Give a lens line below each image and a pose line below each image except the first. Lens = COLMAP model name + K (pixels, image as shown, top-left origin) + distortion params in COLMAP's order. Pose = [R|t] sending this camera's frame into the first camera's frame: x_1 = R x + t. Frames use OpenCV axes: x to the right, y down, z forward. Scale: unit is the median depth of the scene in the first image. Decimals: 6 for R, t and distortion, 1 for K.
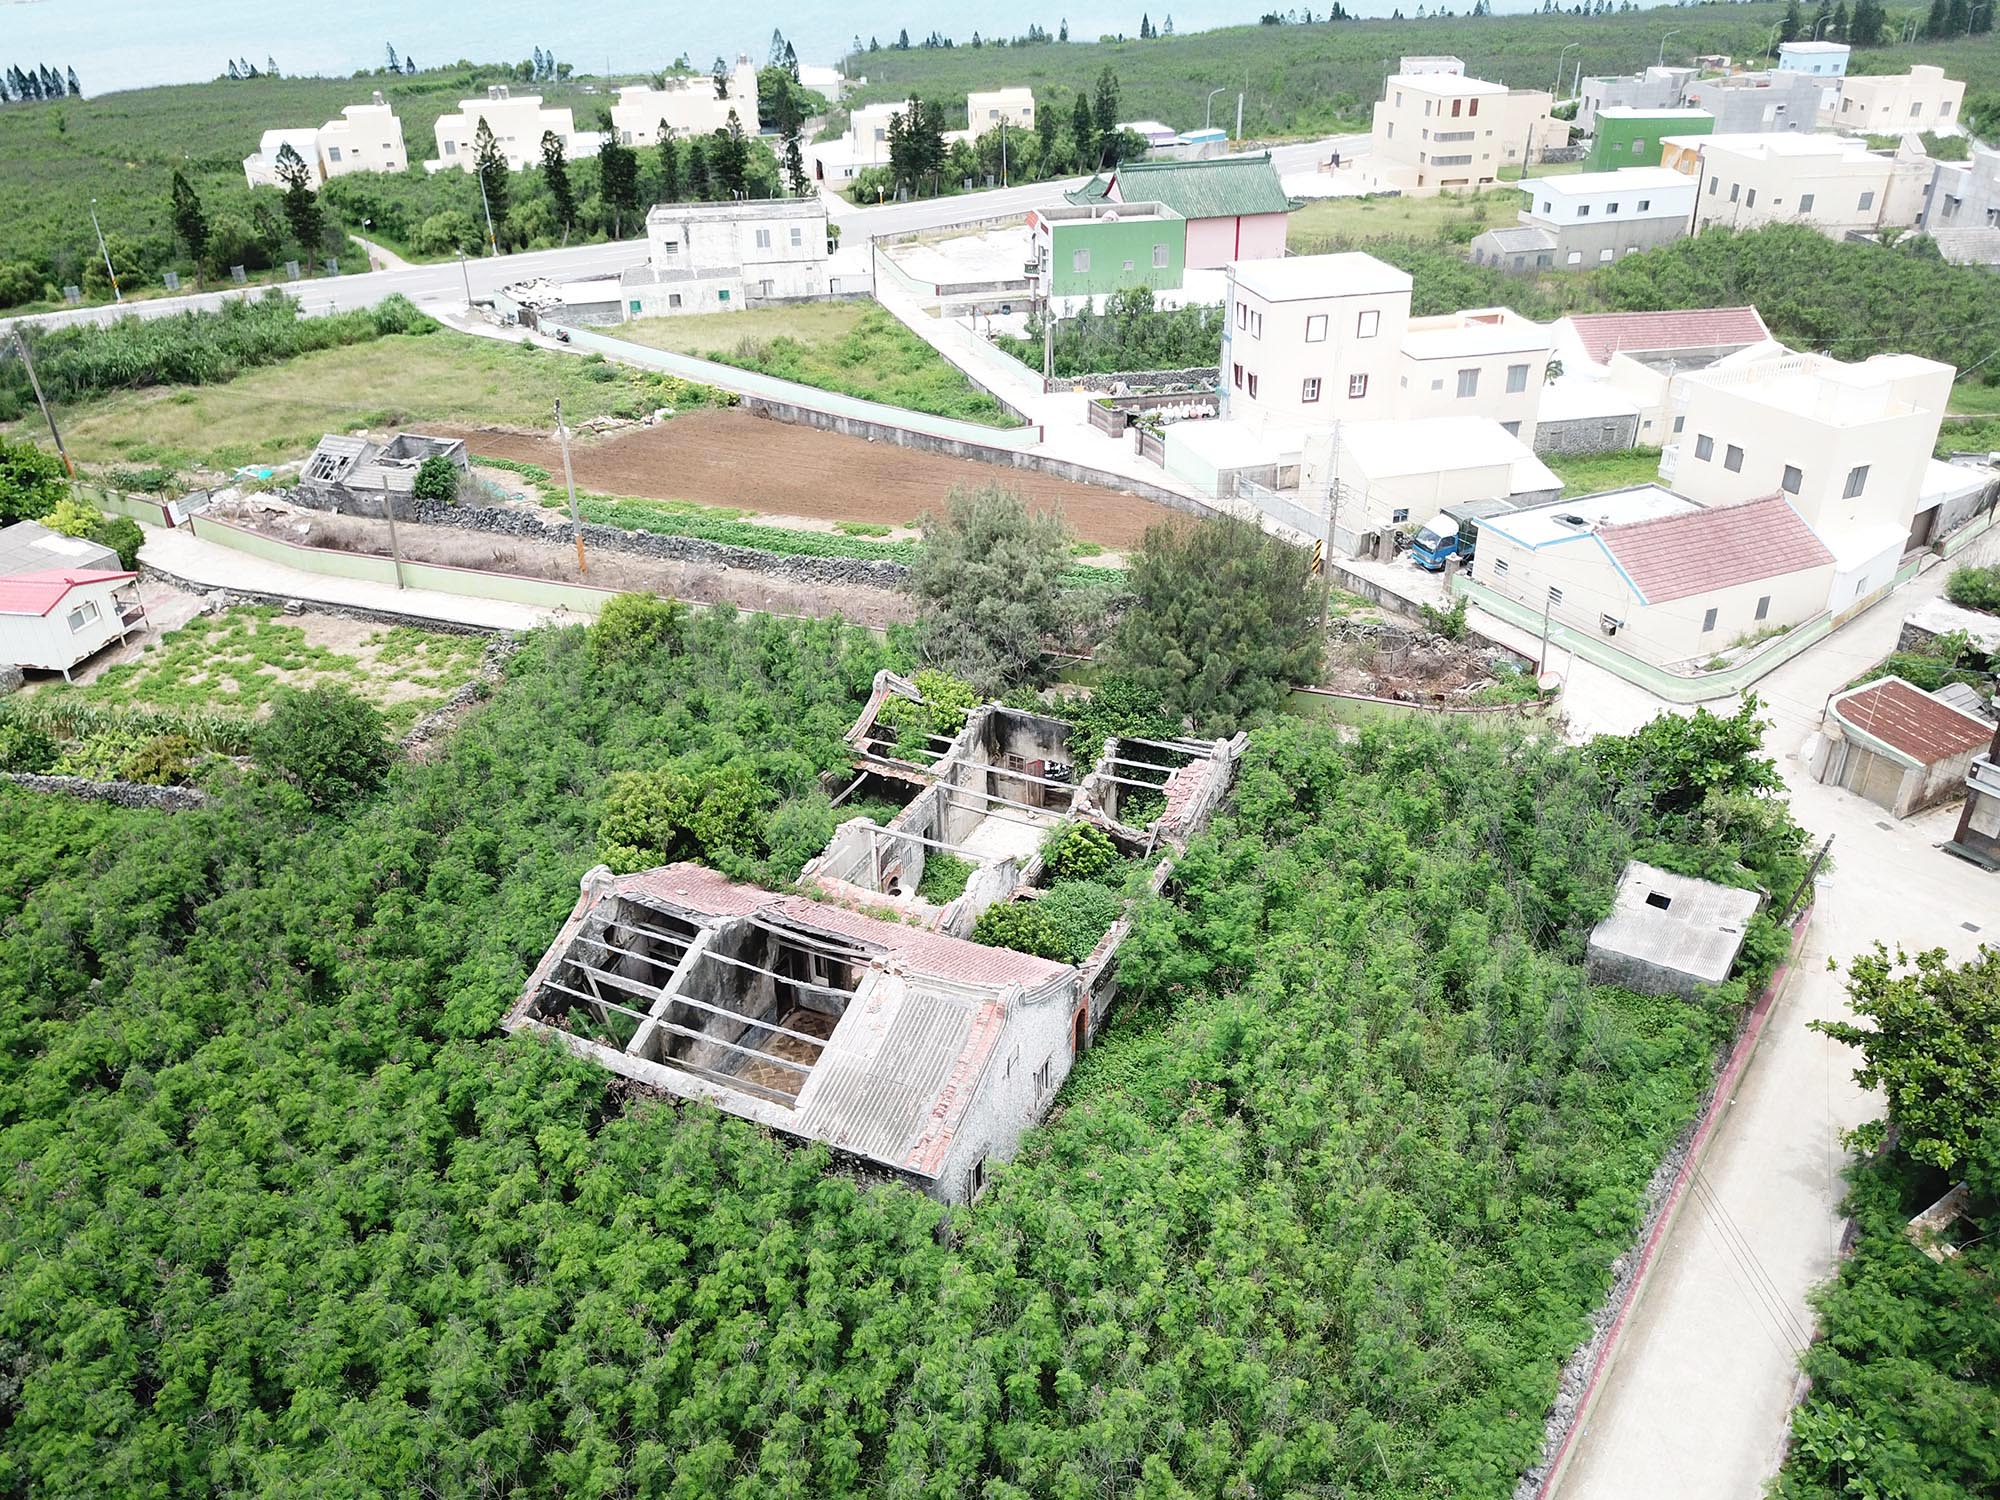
lens RADIAL K [[1536.4, 0, 968.7], [0, 1536.4, 789.9], [0, 0, 1]] dist [0.011412, -0.029708]
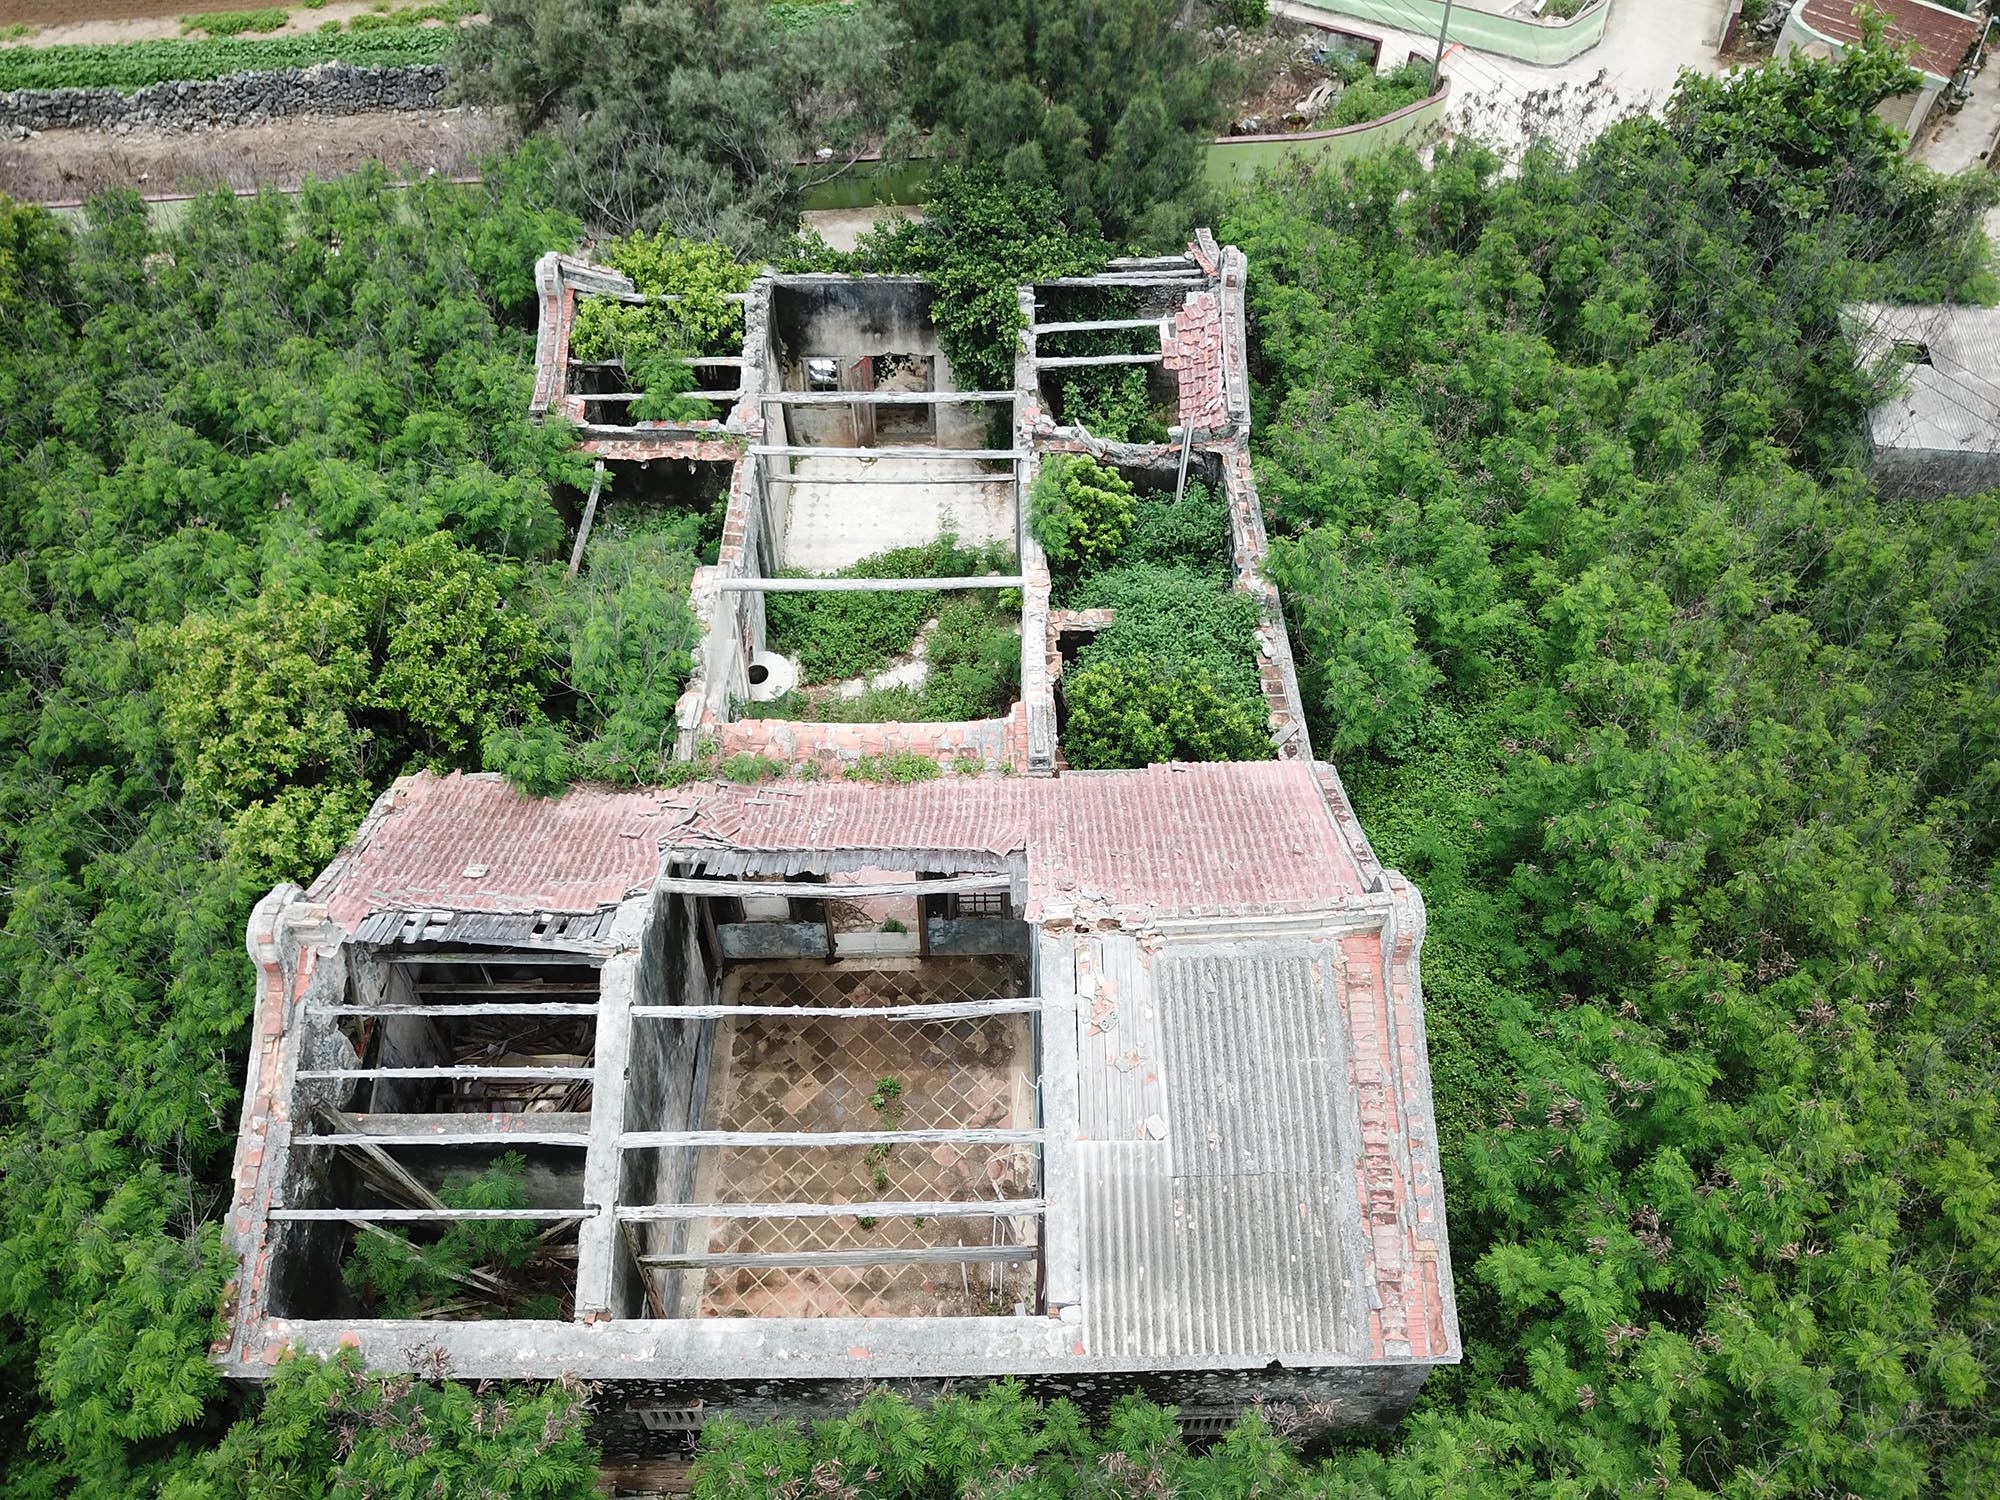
lens RADIAL K [[1512.2, 0, 976.0], [0, 1512.2, 798.9], [0, 0, 1]] dist [-0.010963, -0.004645]
pose [[0.884776, -0.335426, 0.323514, -0.154966], [0.216803, 0.910782, 0.351386, -0.058572], [-0.412515, -0.240759, 0.878559, 0.455495]]
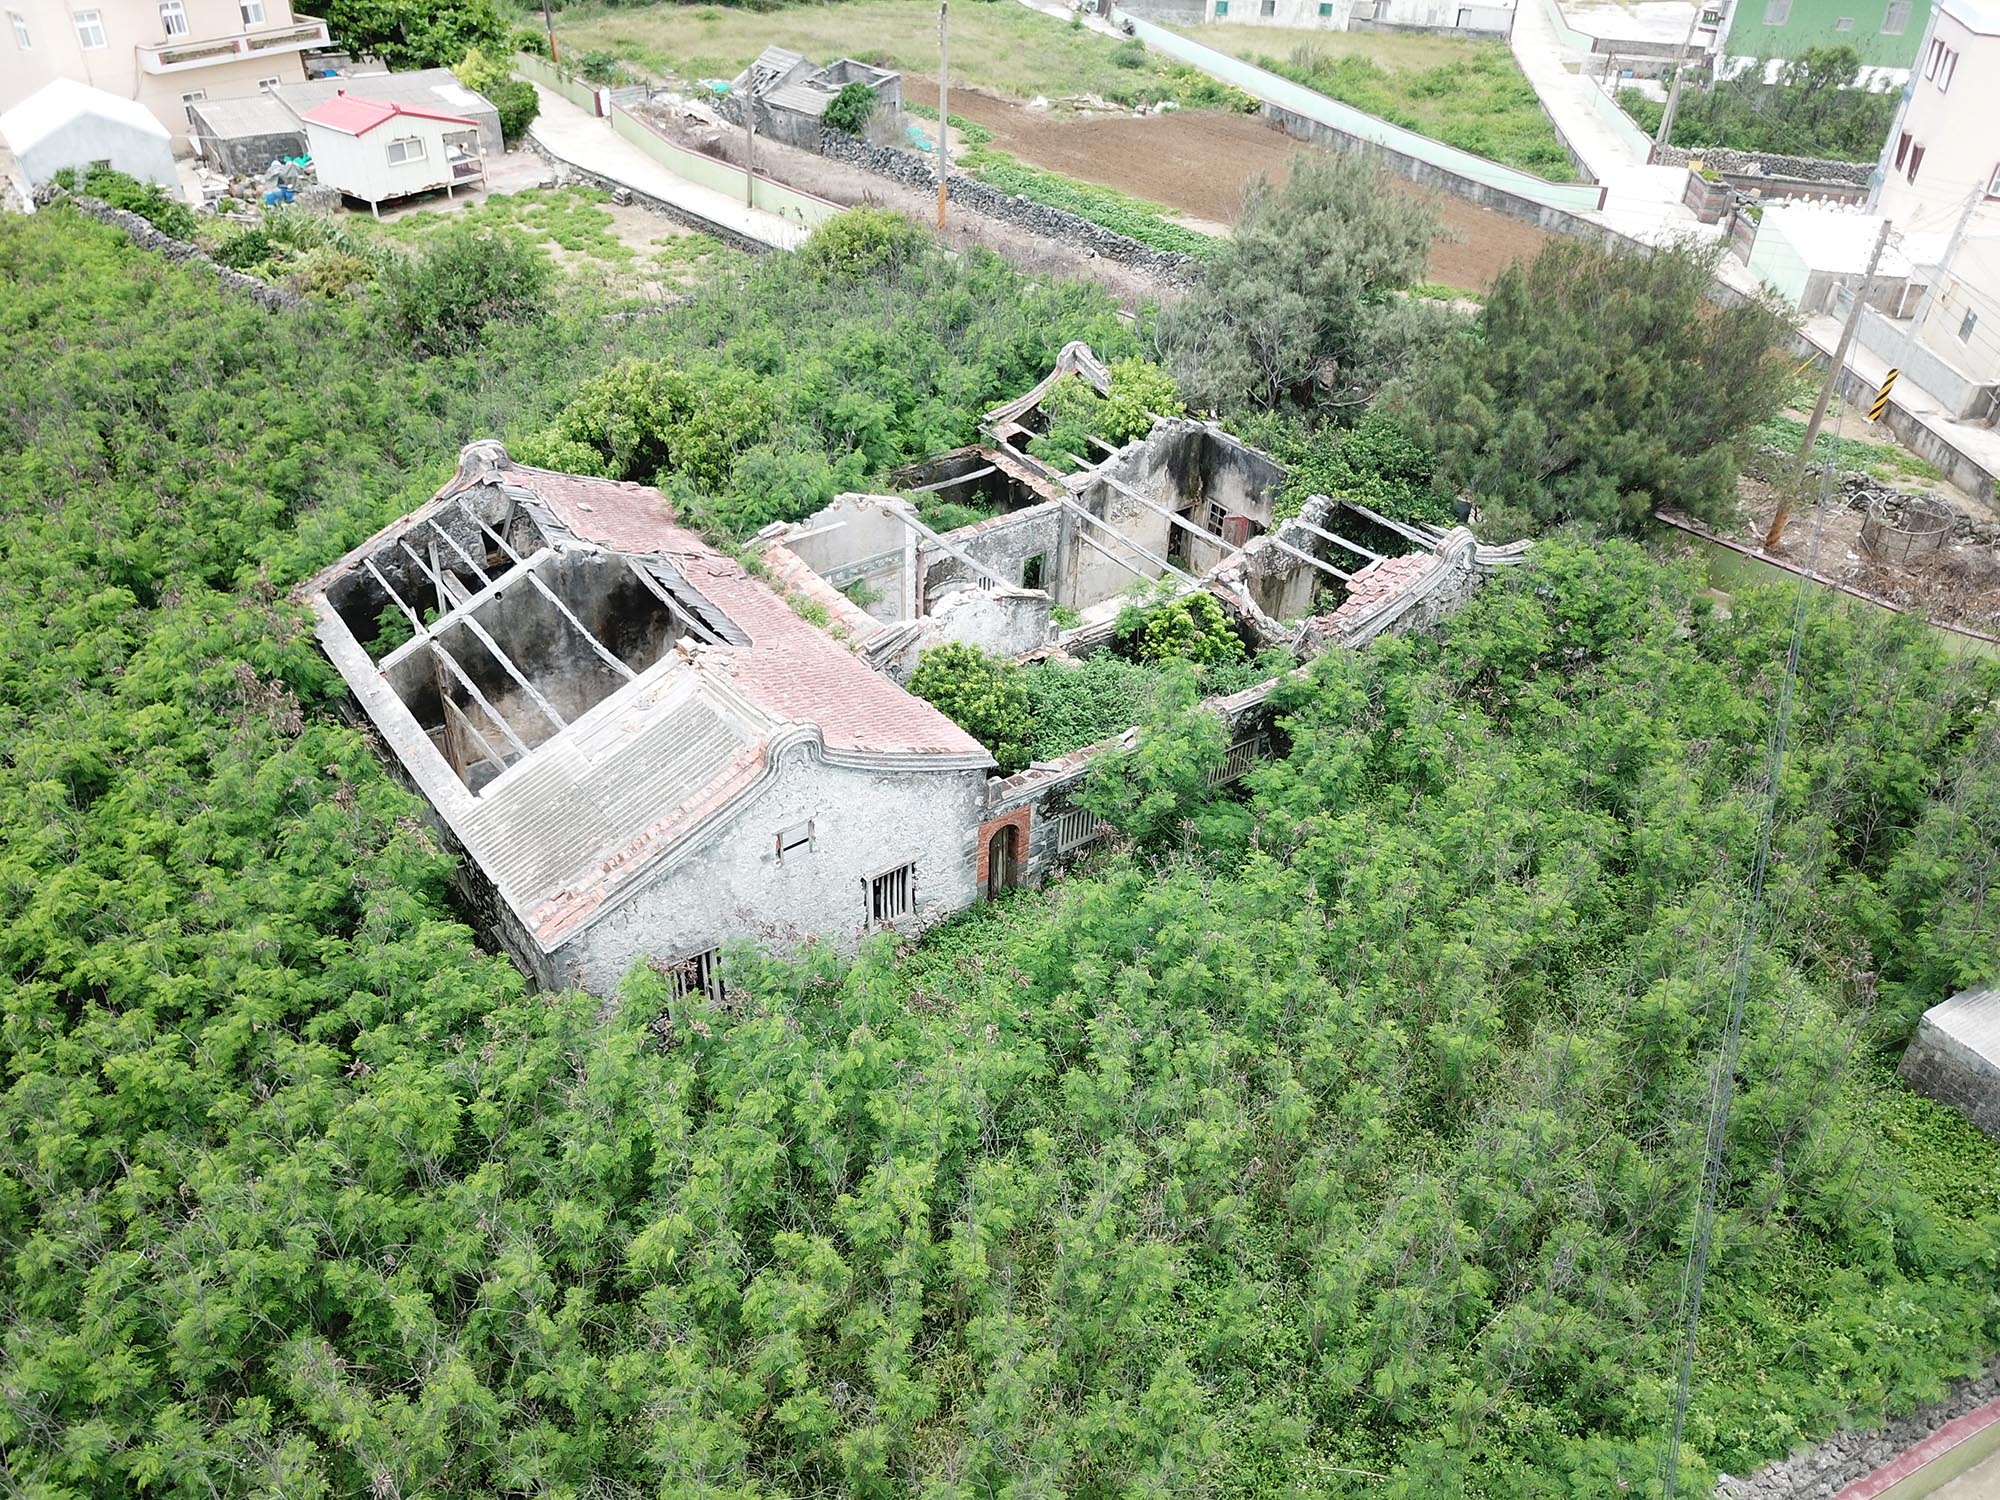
lens RADIAL K [[1536.4, 0, 968.7], [0, 1536.4, 789.9], [0, 0, 1]] dist [0.011412, -0.029708]
pose [[0.883654, 0.312705, -0.348382, 0.216444], [-0.277715, 0.949252, 0.147632, 0.028719], [0.376868, -0.033704, 0.925654, 0.315006]]
